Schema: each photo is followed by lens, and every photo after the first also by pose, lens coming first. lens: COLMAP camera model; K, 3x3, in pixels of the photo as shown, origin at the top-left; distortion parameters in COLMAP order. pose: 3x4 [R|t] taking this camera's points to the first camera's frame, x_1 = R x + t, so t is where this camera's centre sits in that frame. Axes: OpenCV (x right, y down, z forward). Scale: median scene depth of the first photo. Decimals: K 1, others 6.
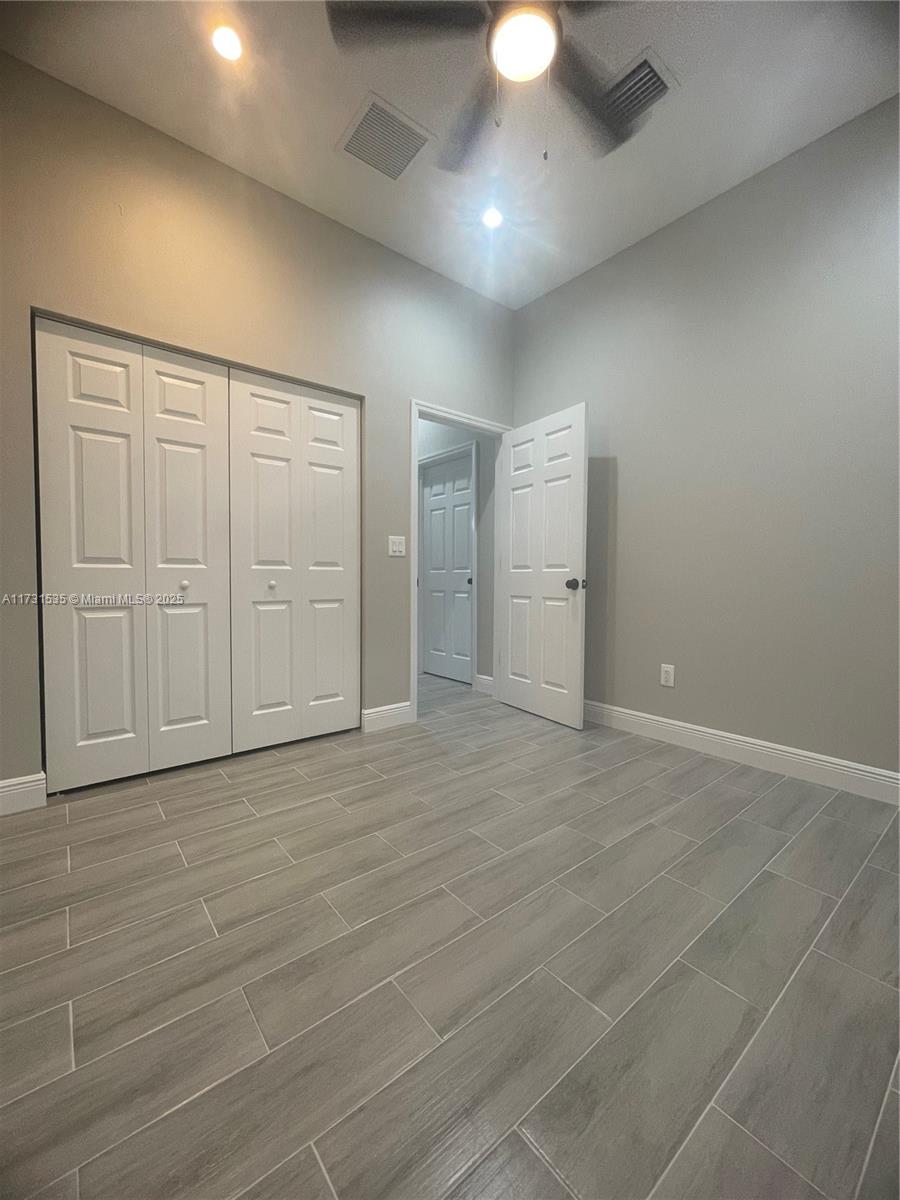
lens RADIAL K [[484.5, 0, 449.8], [0, 484.5, 602.1], [0, 0, 1]] dist [0.002535, -0.000071]
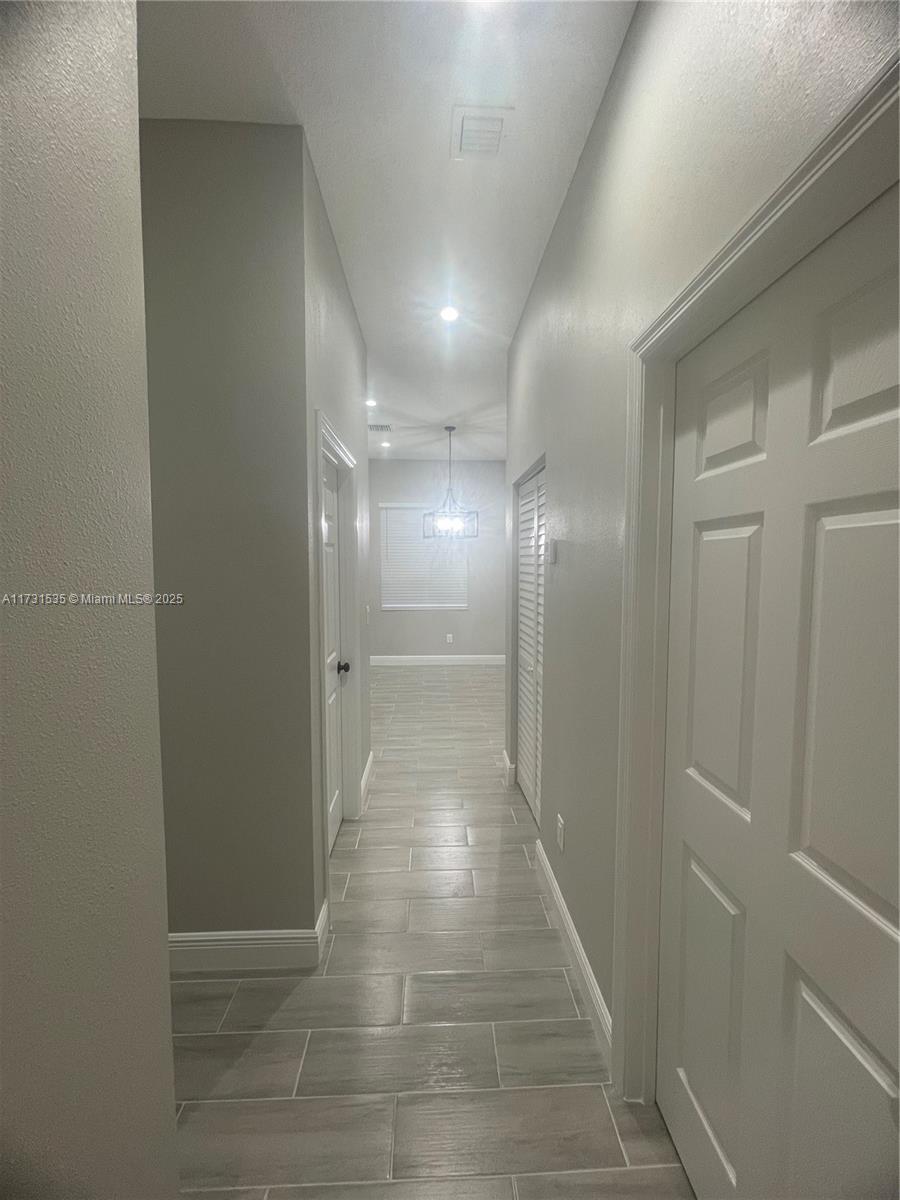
lens RADIAL K [[484.5, 0, 450.8], [0, 484.5, 602.4], [0, 0, 1]] dist [0.002535, -0.000071]
pose [[0.798160, 0.039695, -0.601136, 0.012555], [-0.021622, 0.999072, 0.037264, -0.195459], [0.602057, -0.016745, 0.798278, 0.909941]]
